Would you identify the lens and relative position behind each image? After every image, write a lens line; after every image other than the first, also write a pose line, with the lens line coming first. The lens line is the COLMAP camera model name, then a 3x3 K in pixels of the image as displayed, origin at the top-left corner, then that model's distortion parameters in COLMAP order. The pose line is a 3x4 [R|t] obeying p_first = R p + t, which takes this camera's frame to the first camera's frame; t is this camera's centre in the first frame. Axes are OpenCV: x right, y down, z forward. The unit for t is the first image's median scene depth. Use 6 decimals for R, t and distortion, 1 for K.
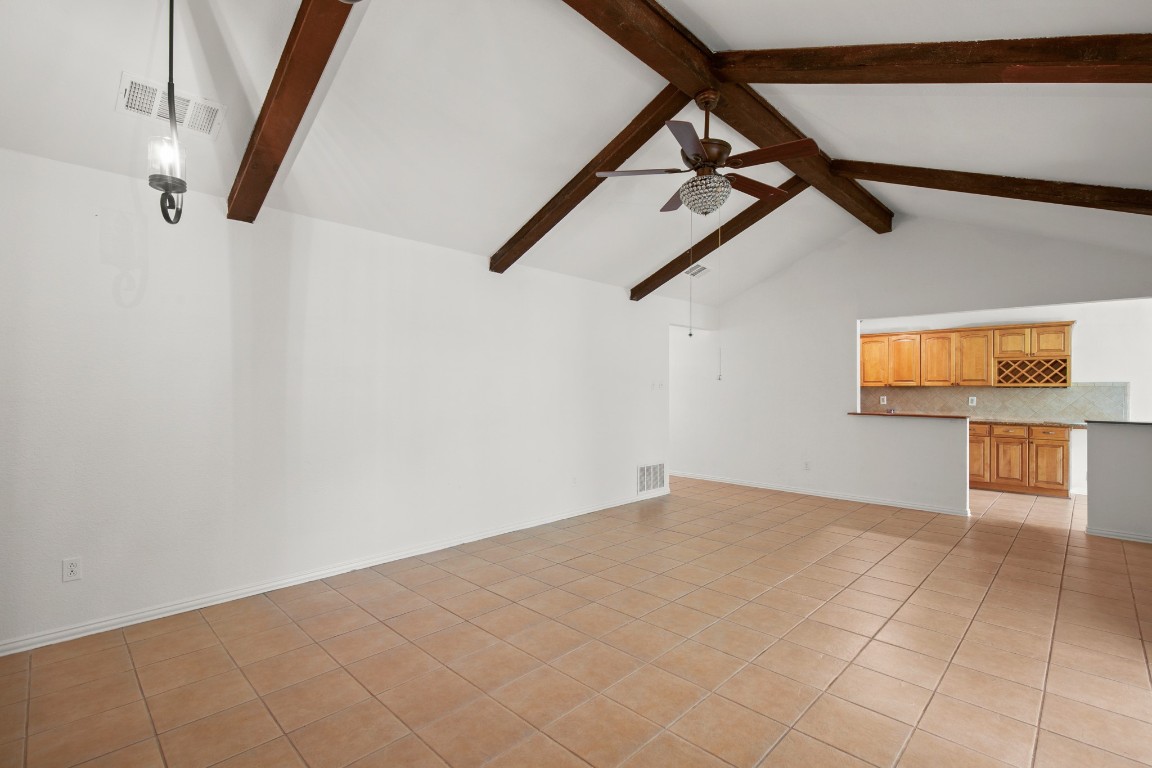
lens RADIAL K [[533.2, 0, 581.6], [0, 533.2, 390.6], [0, 0, 1]] dist [-0.004891, 0.002370]
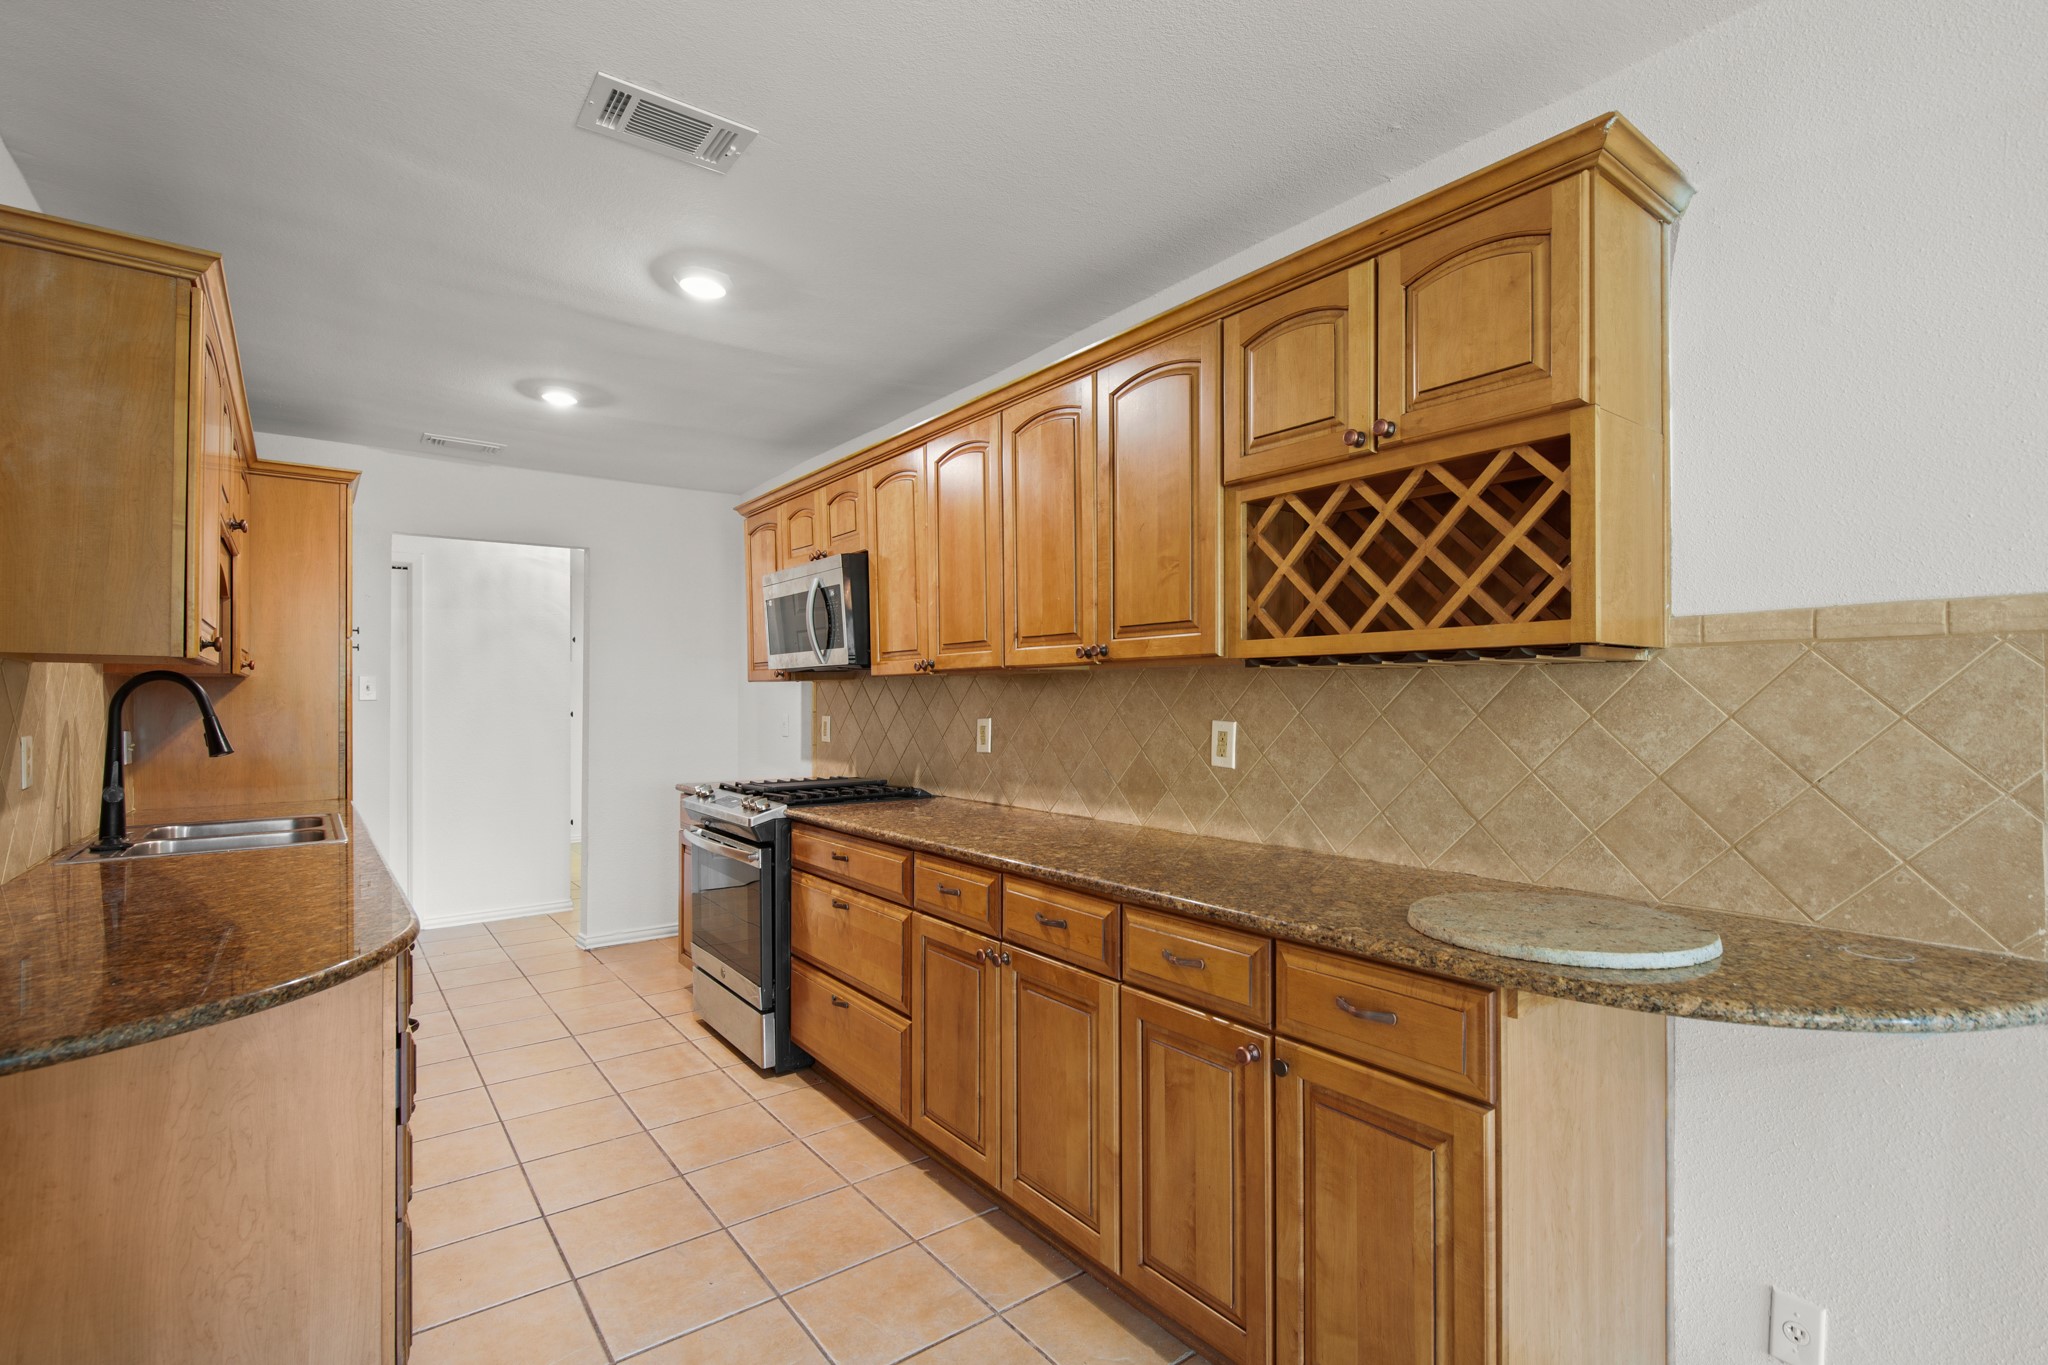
lens RADIAL K [[947.8, 0, 1067.9], [0, 947.8, 699.4], [0, 0, 1]] dist [-0.004891, 0.002370]
pose [[0.989047, -0.009061, -0.147323, 0.804269], [0.008844, 0.999959, -0.002131, 0.005169], [0.147336, 0.000804, 0.989086, 0.733672]]
